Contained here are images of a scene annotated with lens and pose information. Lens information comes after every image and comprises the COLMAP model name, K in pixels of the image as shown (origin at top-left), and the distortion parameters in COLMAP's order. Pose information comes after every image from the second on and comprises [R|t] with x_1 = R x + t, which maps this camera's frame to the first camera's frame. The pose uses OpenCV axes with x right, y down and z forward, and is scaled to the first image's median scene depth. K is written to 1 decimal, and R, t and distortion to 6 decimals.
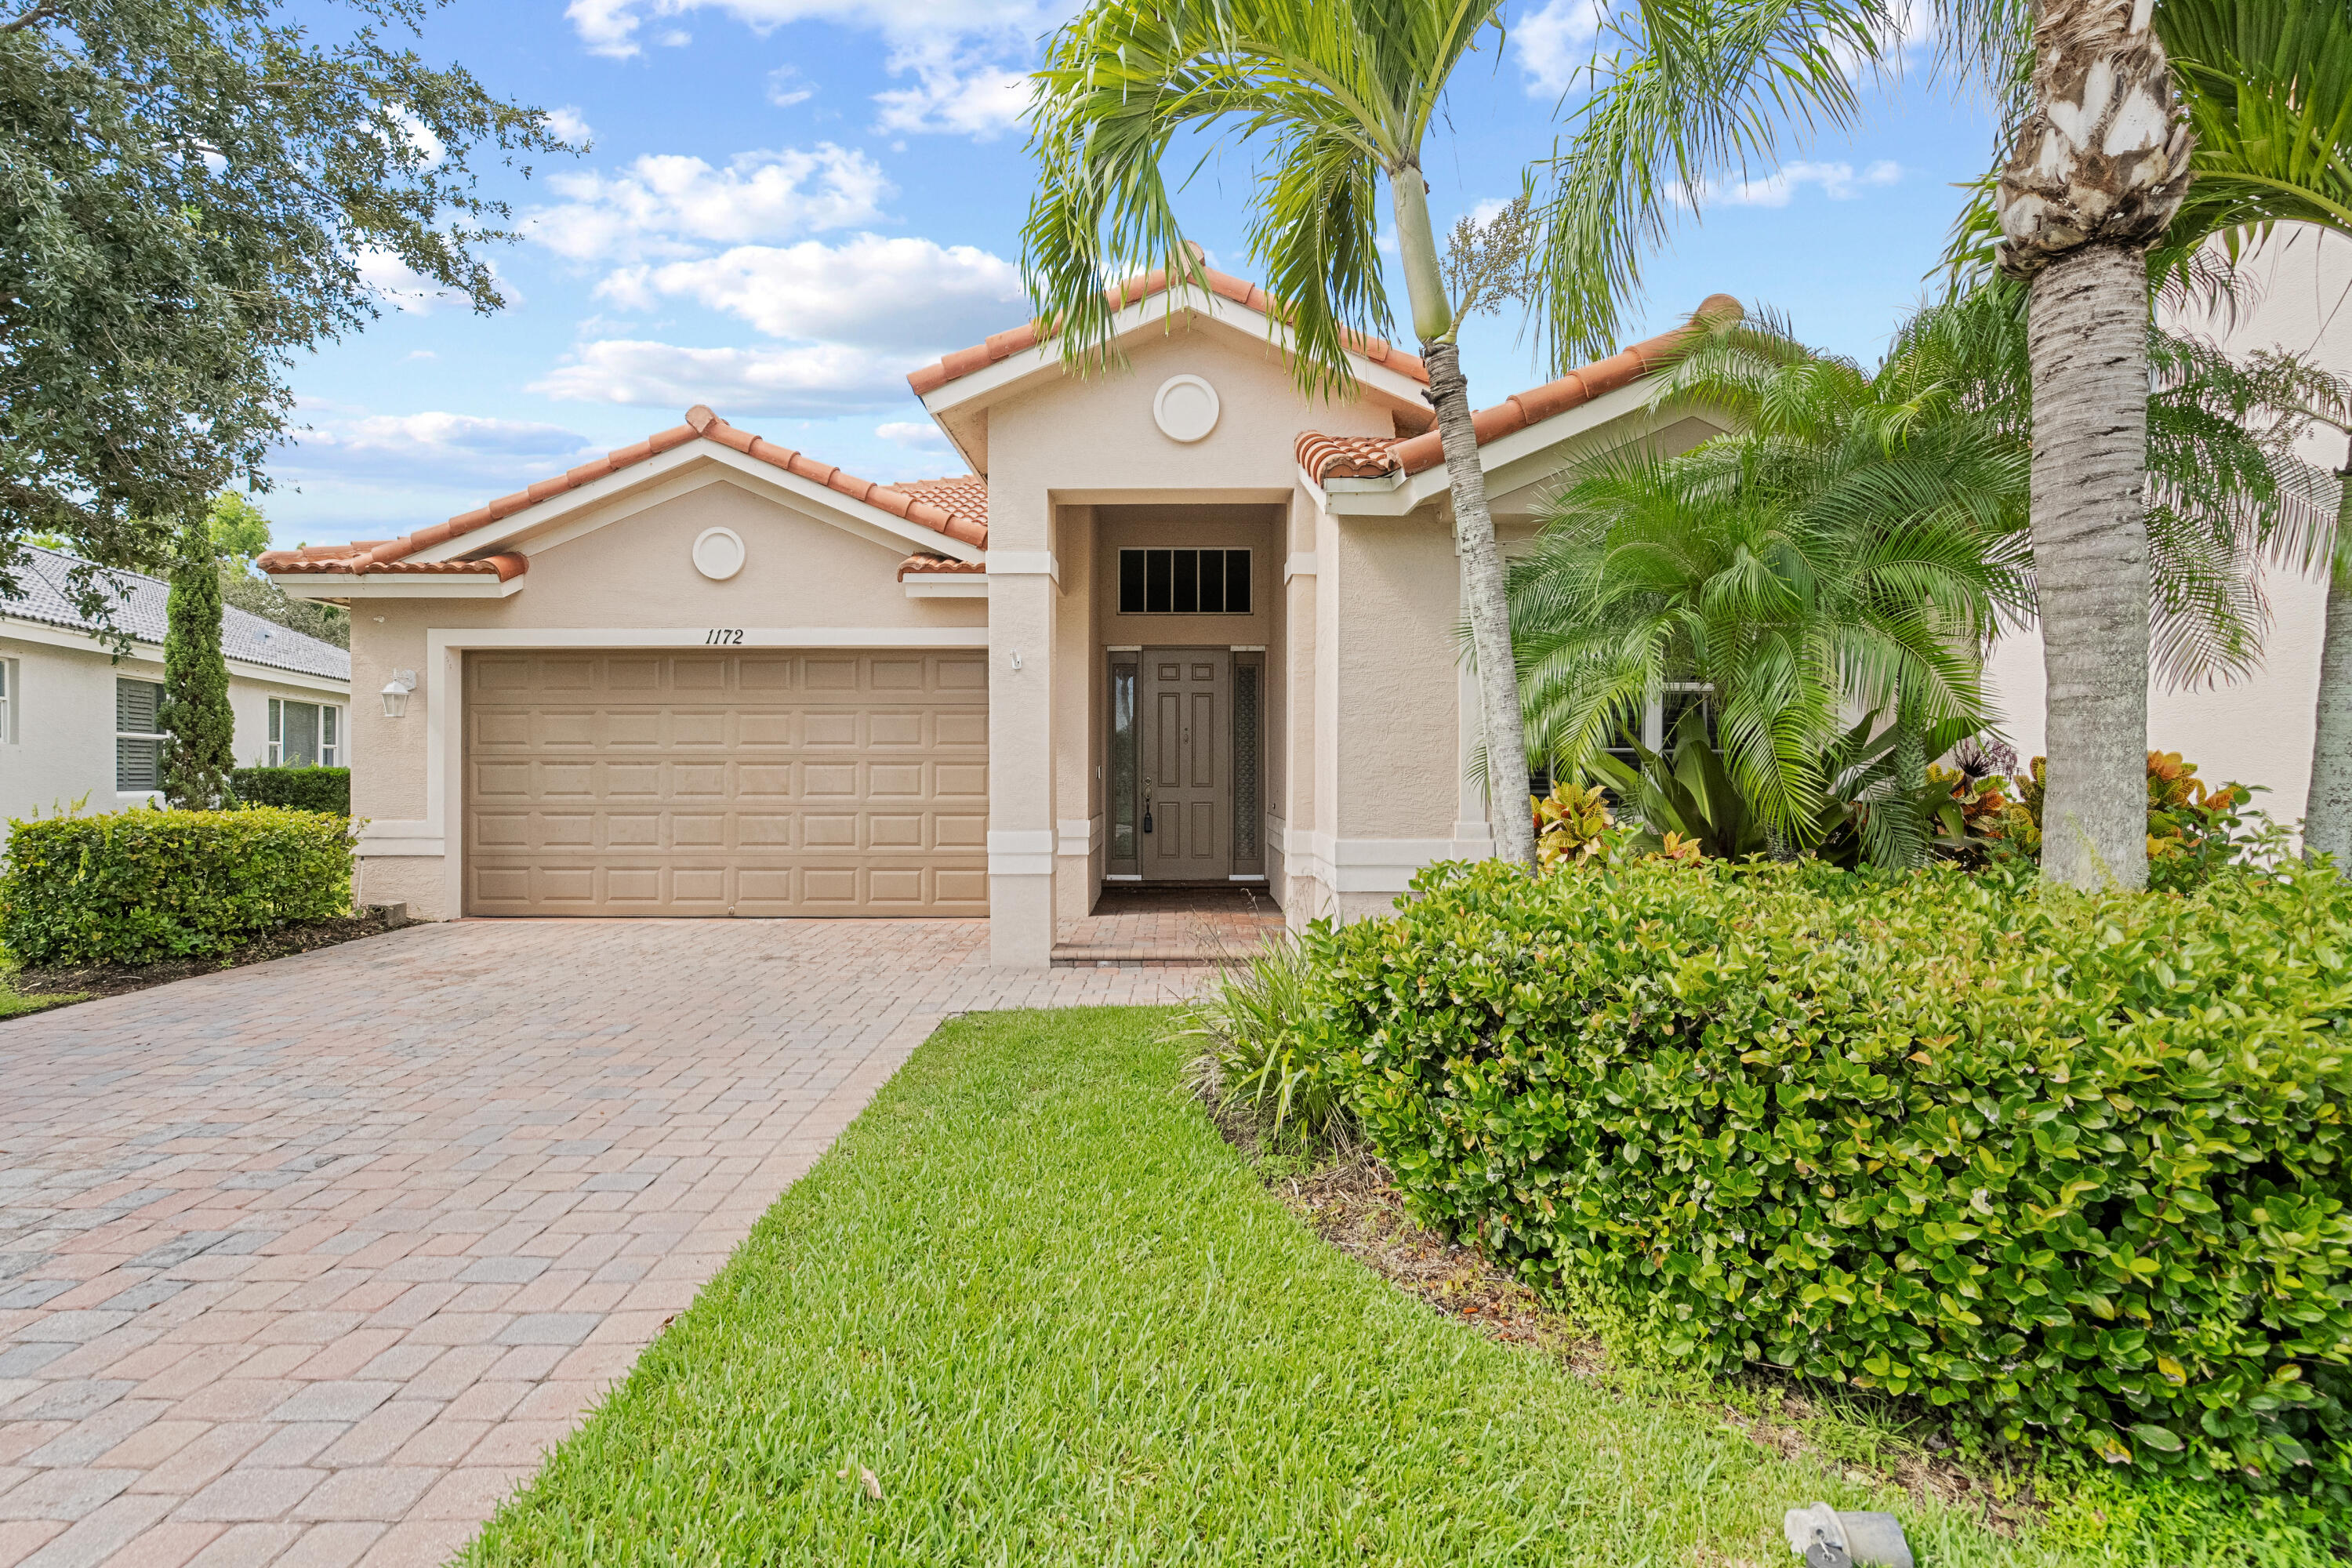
lens RADIAL K [[1072.4, 0, 1163.7], [0, 1072.4, 768.6], [0, 0, 1]] dist [-0.006743, 0.004067]
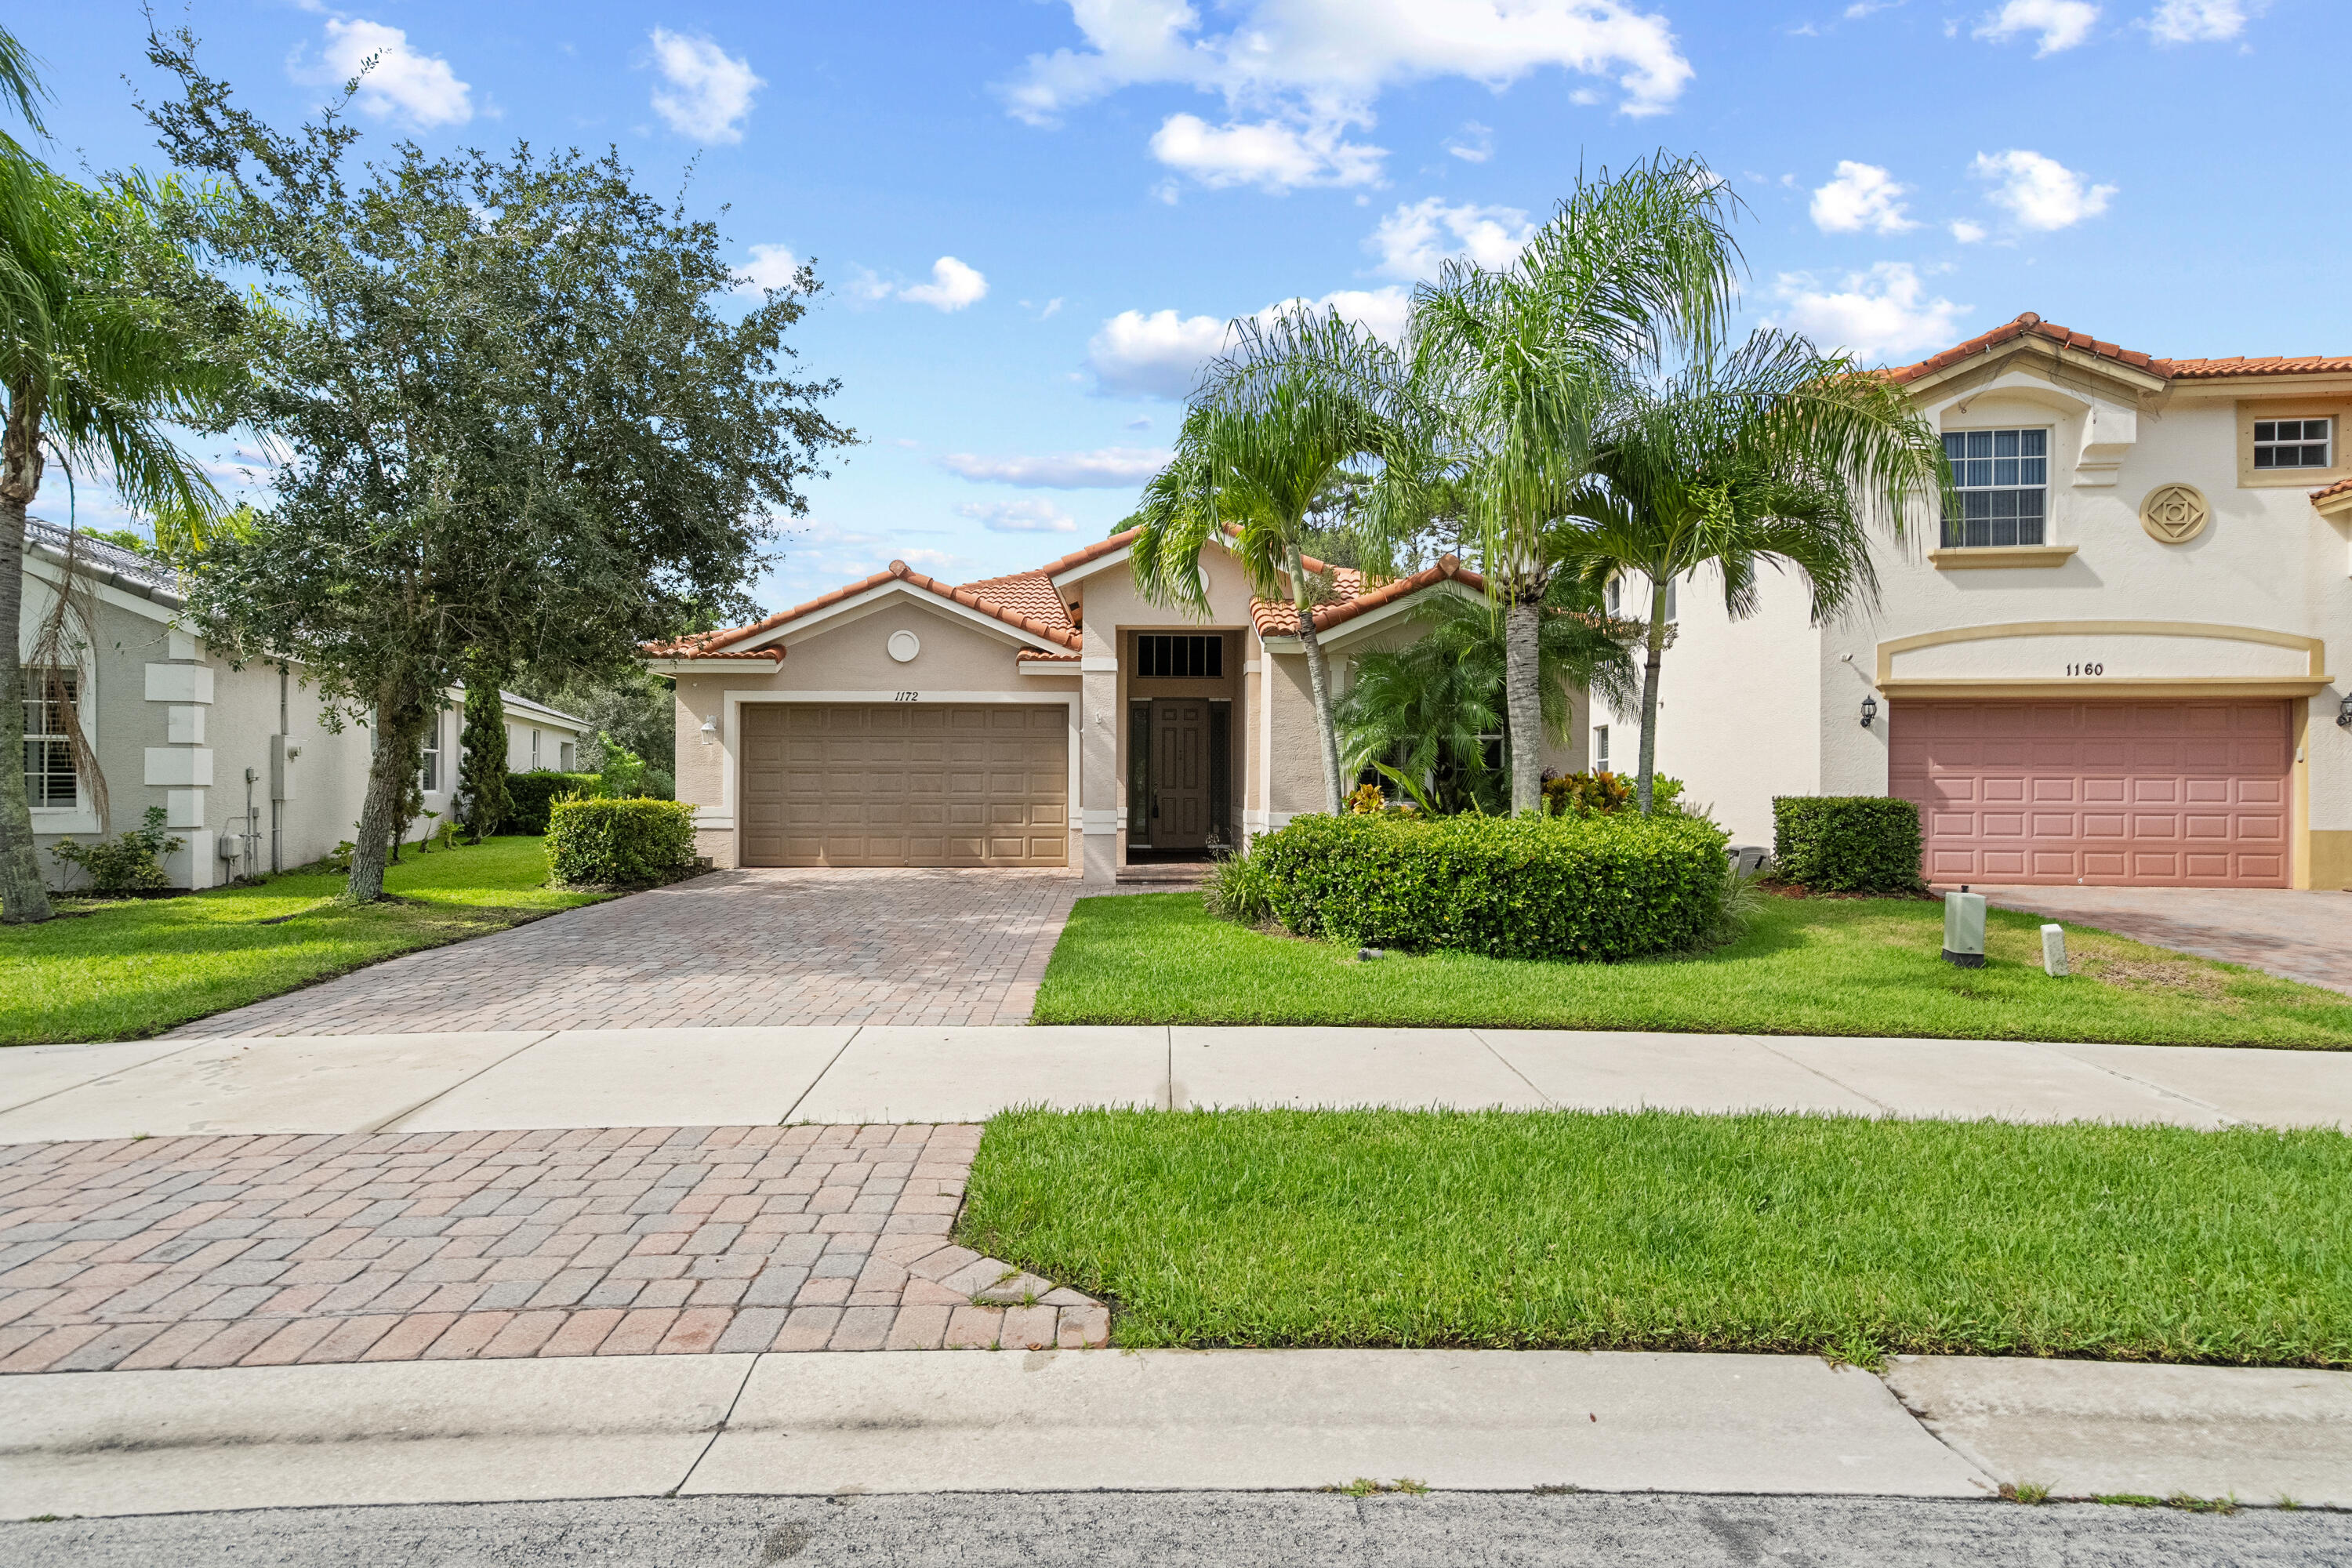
lens RADIAL K [[1072.4, 0, 1178.6], [0, 1072.4, 784.7], [0, 0, 1]] dist [-0.006743, 0.004067]
pose [[0.998654, 0.002321, 0.051806, -0.079044], [-0.002814, 0.999952, 0.009433, -0.004020], [-0.051781, -0.009567, 0.998613, -0.699309]]
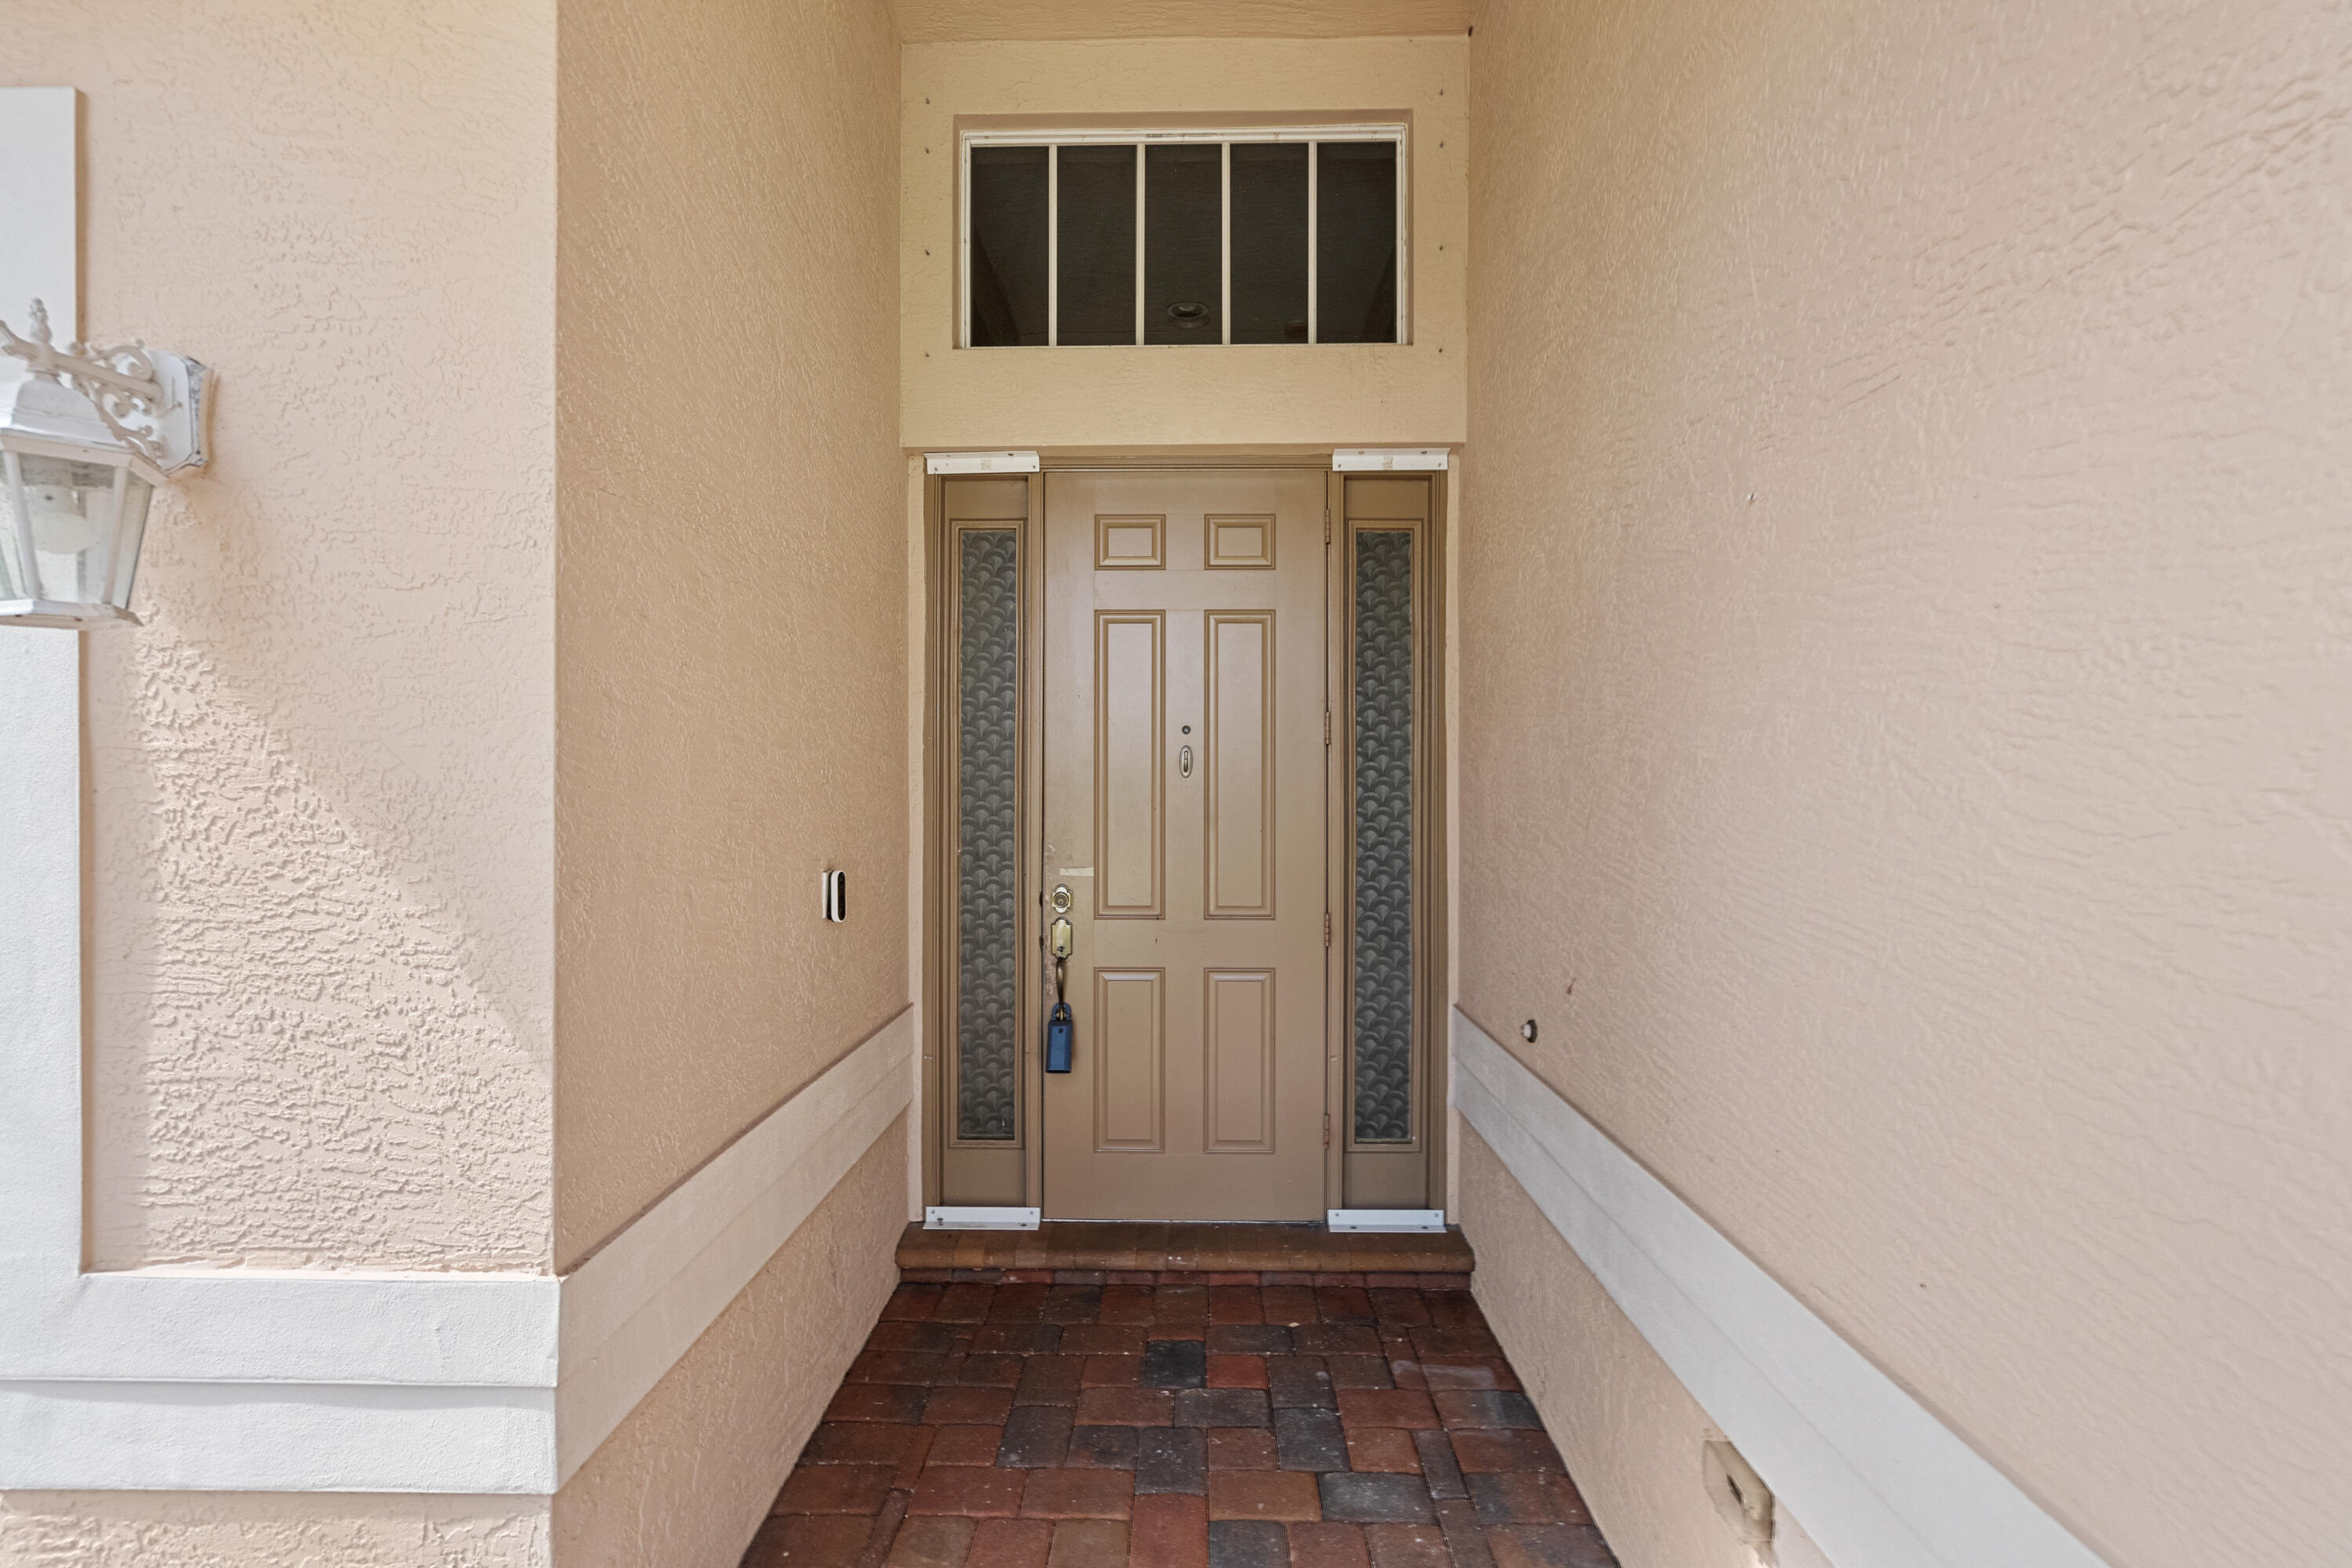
lens RADIAL K [[1072.4, 0, 1173.9], [0, 1072.4, 786.4], [0, 0, 1]] dist [-0.006743, 0.004067]
pose [[0.999980, 0.001839, -0.006094, 0.024946], [-0.001878, 0.999978, -0.006389, -0.024628], [0.006082, 0.006401, 0.999961, 0.887812]]
